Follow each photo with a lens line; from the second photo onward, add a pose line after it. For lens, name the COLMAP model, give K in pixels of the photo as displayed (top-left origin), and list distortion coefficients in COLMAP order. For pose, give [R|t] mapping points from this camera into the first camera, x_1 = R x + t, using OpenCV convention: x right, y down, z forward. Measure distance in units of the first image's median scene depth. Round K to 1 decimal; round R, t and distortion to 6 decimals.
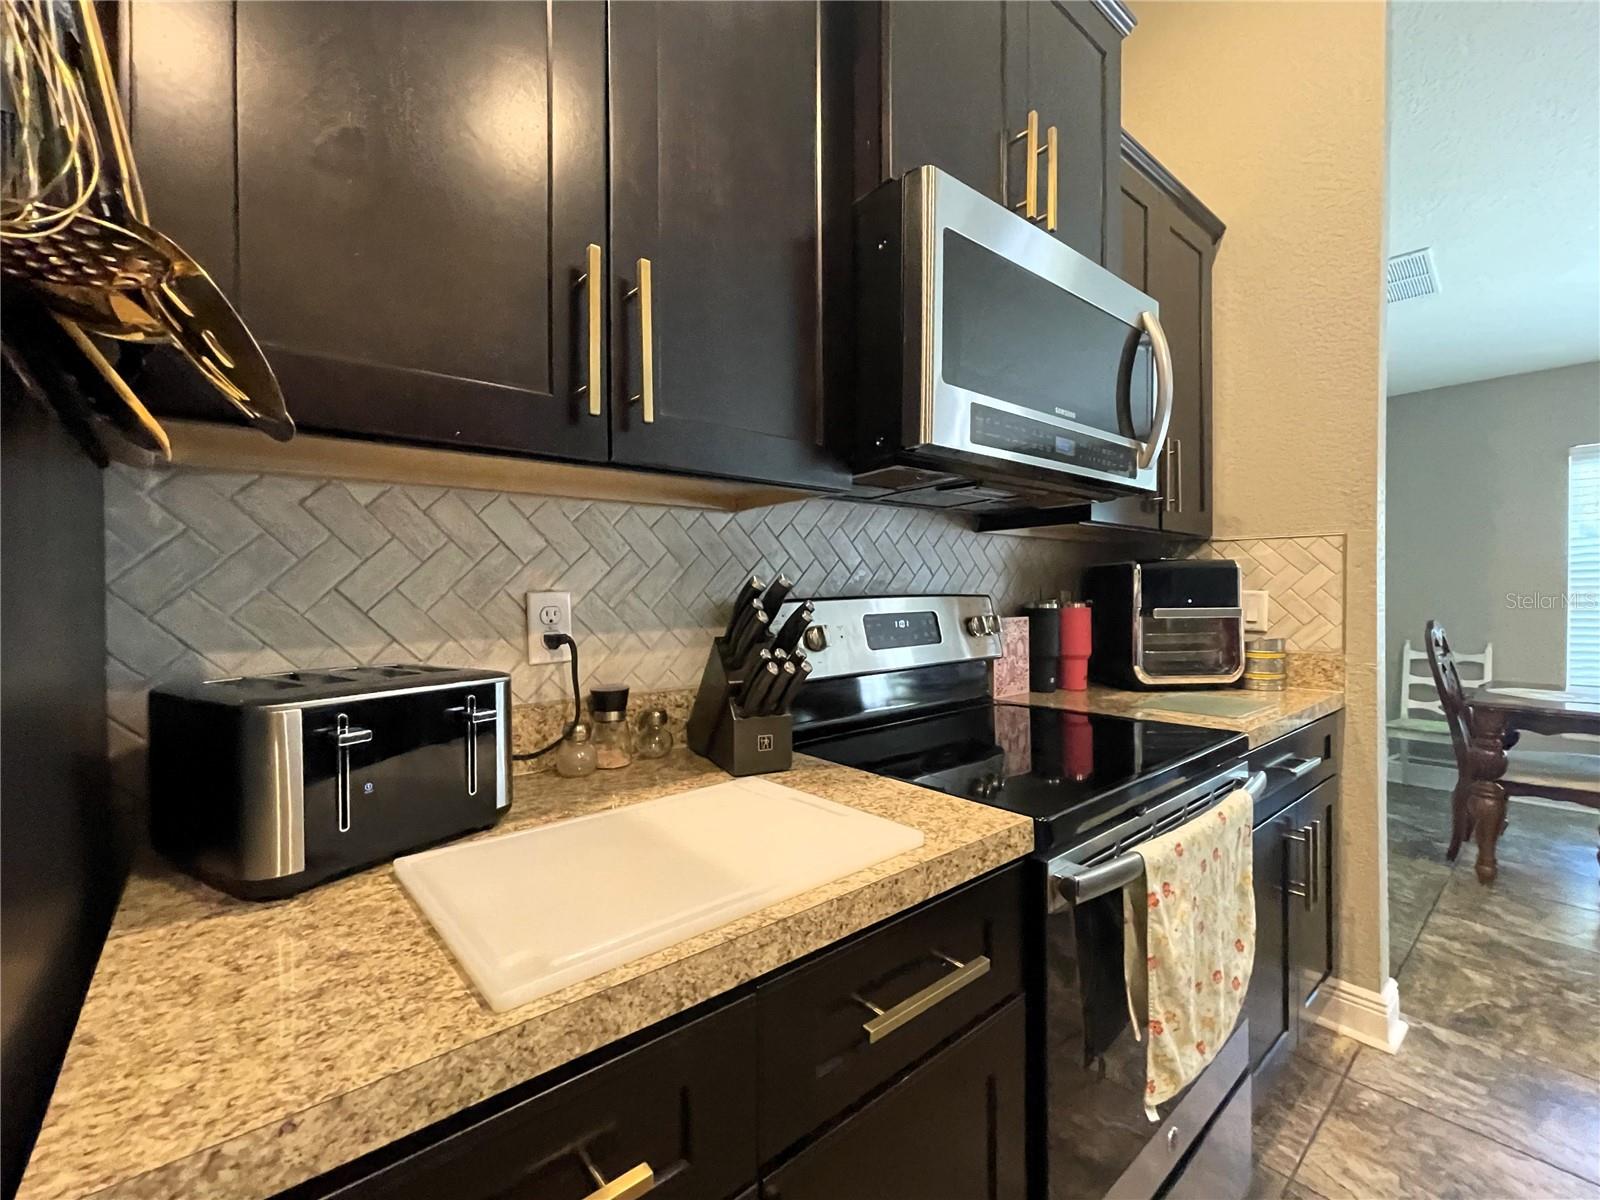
lens RADIAL K [[676.5, 0, 790.5], [0, 676.5, 603.2], [0, 0, 1]] dist [-0.003375, 0.000359]
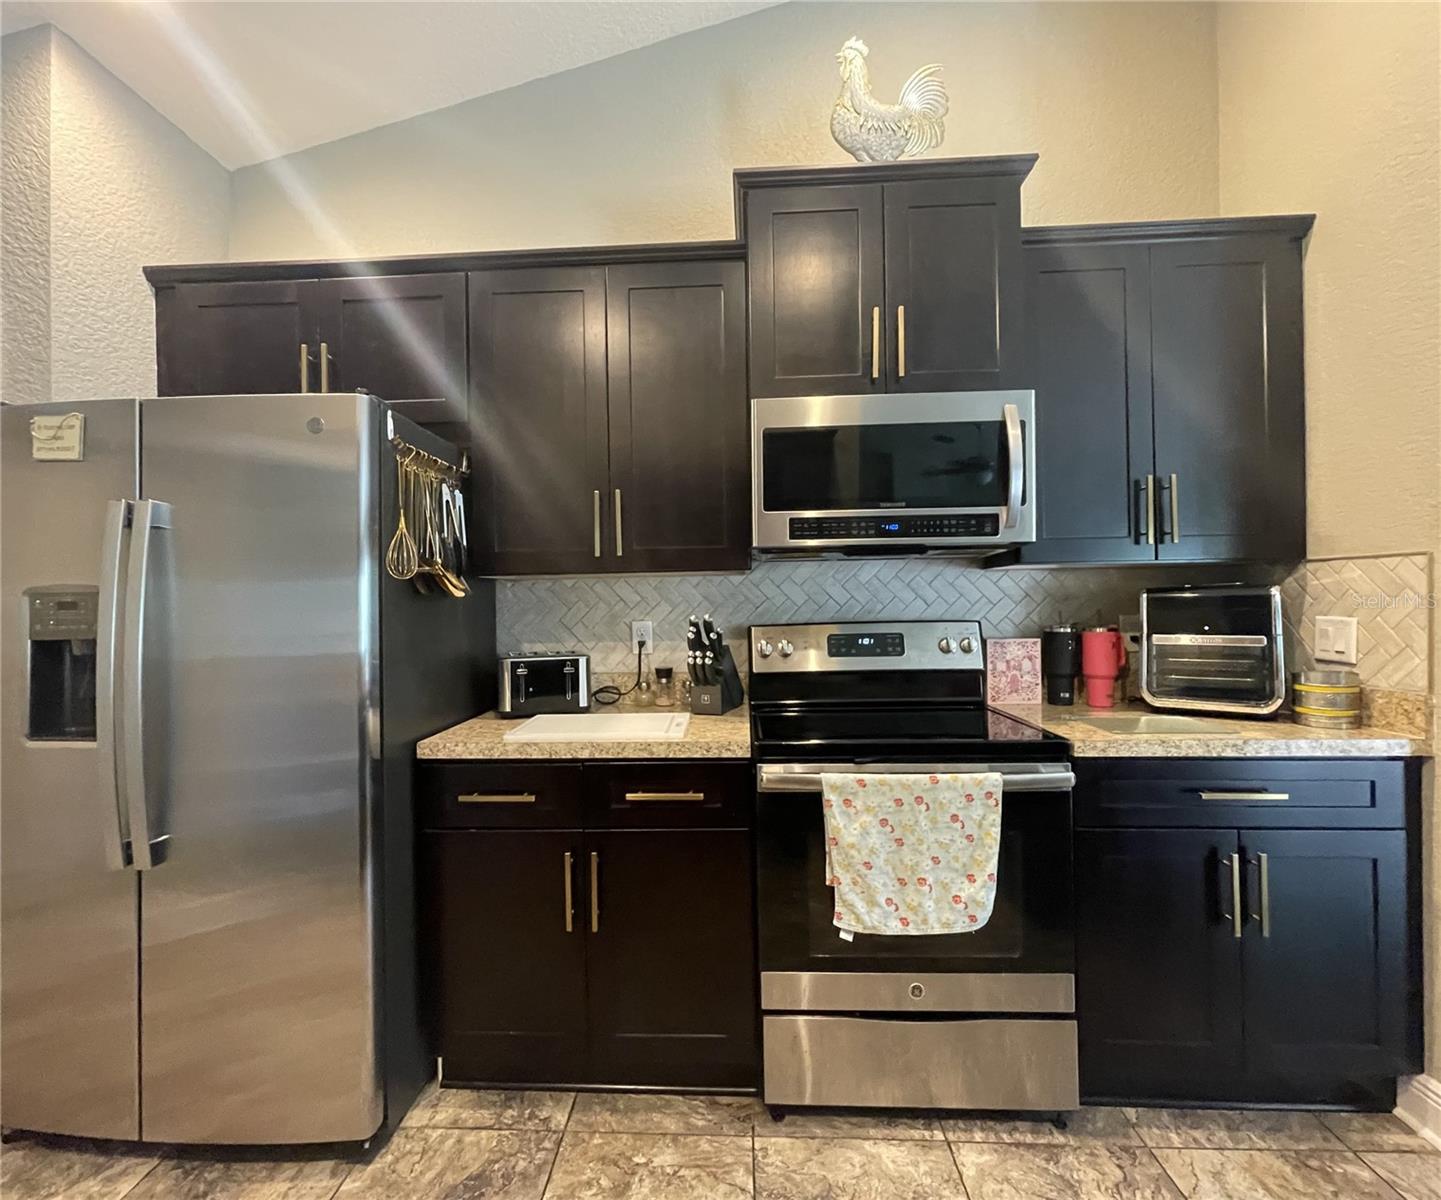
lens RADIAL K [[657.3, 0, 706.3], [0, 657.3, 601.4], [0, 0, 1]] dist [-0.001285, -0.000280]
pose [[0.735961, -0.007759, -0.676979, 0.884763], [0.000125, 0.999936, -0.011324, -0.040171], [0.677024, 0.008250, 0.735915, -0.289719]]
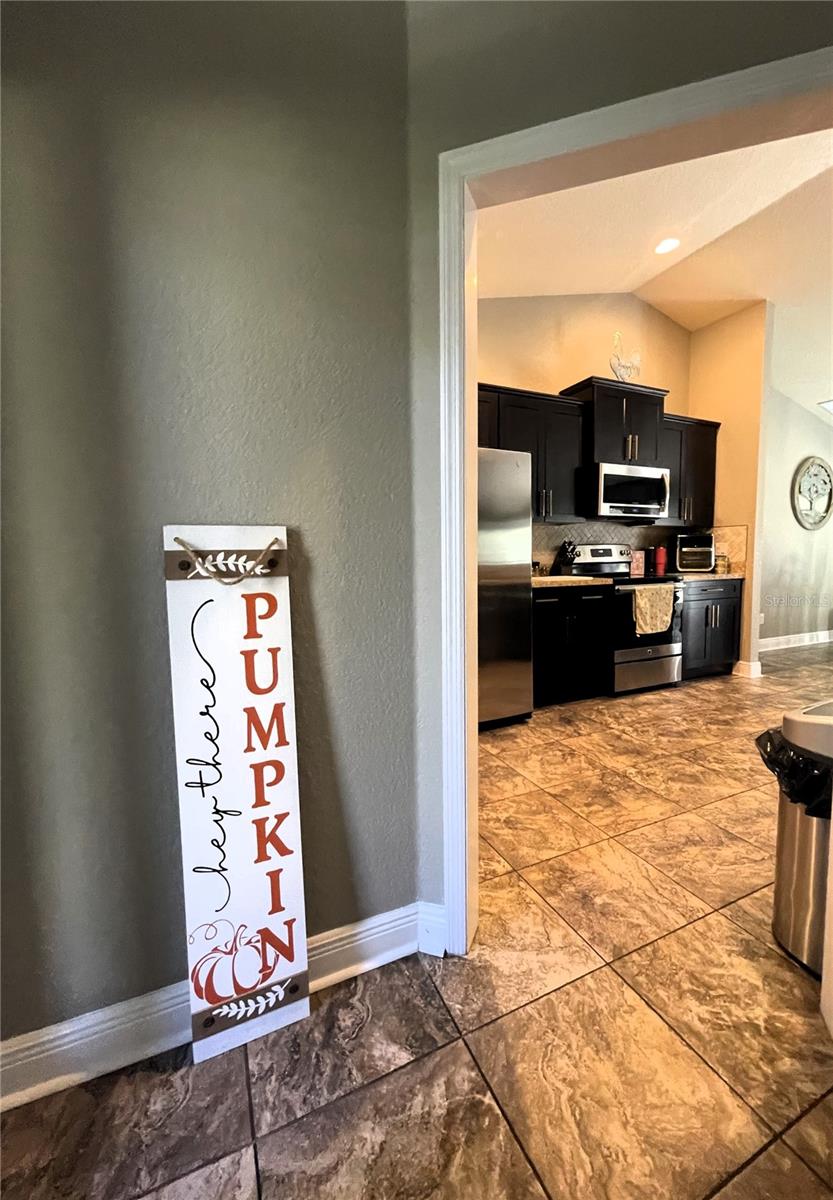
lens RADIAL K [[491.7, 0, 450.0], [0, 491.7, 595.9], [0, 0, 1]] dist [0.000863, -0.000433]
pose [[0.972516, 0.014788, -0.232368, -0.023253], [0.001090, 0.997681, 0.068055, 0.094948], [0.232835, -0.066438, 0.970244, -2.072657]]
